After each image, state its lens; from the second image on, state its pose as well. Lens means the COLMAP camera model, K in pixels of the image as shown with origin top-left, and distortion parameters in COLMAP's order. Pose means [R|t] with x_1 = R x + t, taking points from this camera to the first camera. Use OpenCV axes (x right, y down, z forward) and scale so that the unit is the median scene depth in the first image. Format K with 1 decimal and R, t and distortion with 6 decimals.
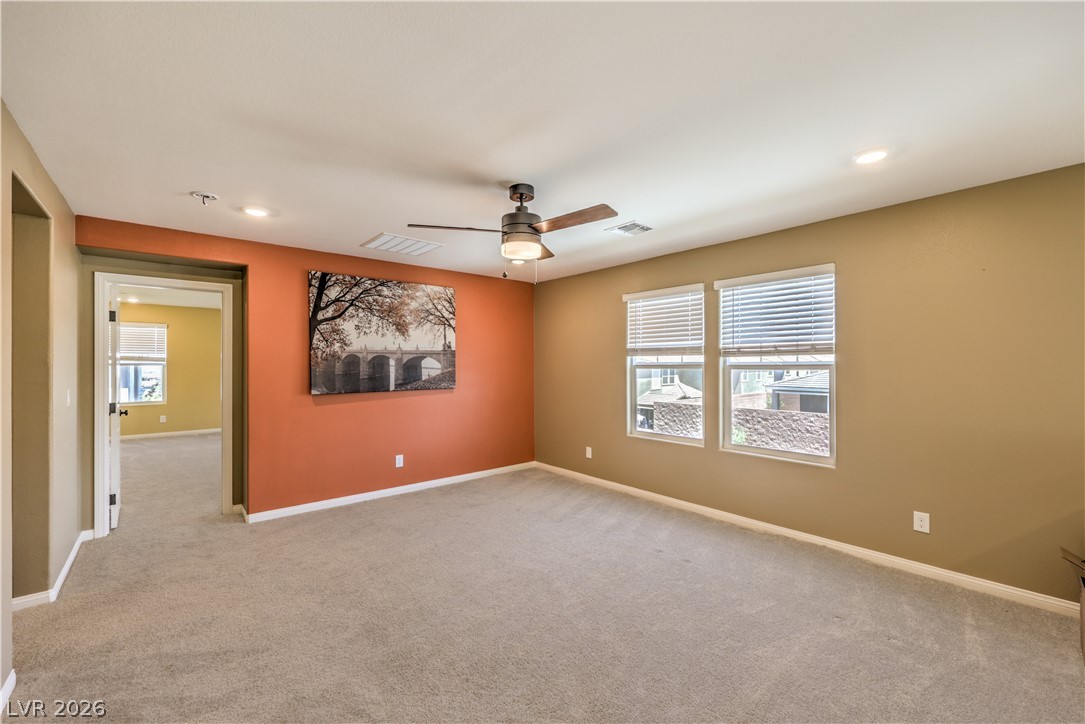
lens RADIAL K [[436.9, 0, 540.9], [0, 436.9, 366.0], [0, 0, 1]] dist [-0.002867, -0.000764]
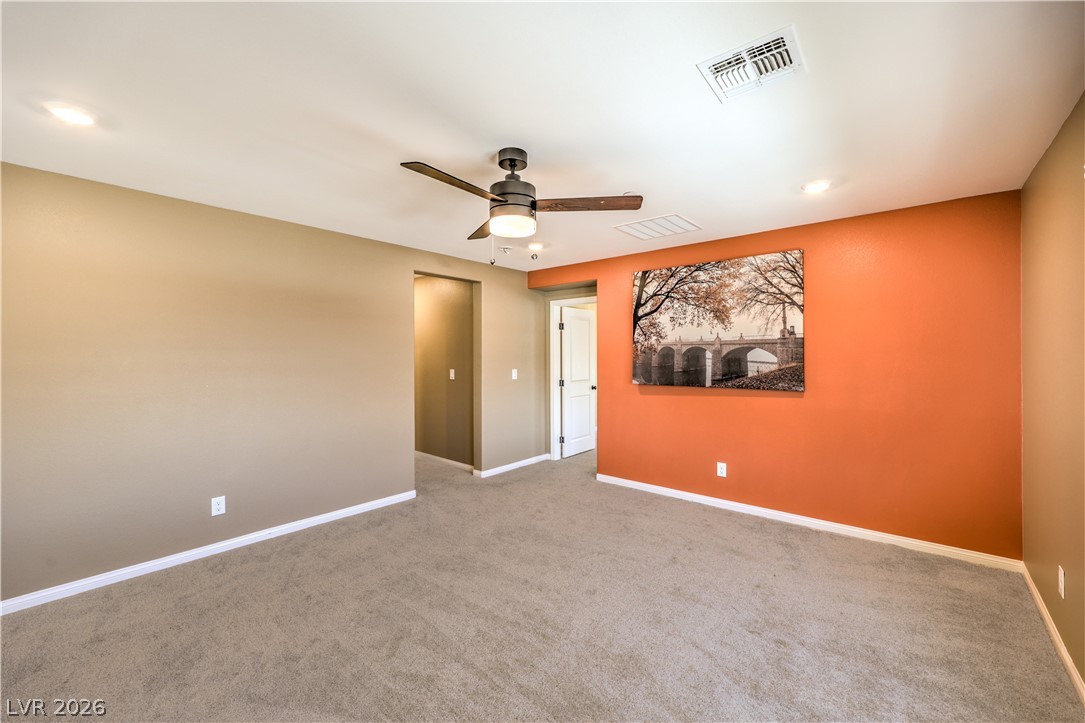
lens RADIAL K [[436.9, 0, 541.1], [0, 436.9, 351.9], [0, 0, 1]] dist [-0.002867, -0.000764]
pose [[0.162331, 0.001331, -0.986735, 0.476188], [0.000931, 0.999998, 0.001503, -0.015596], [0.986736, -0.001163, 0.162330, 0.521526]]
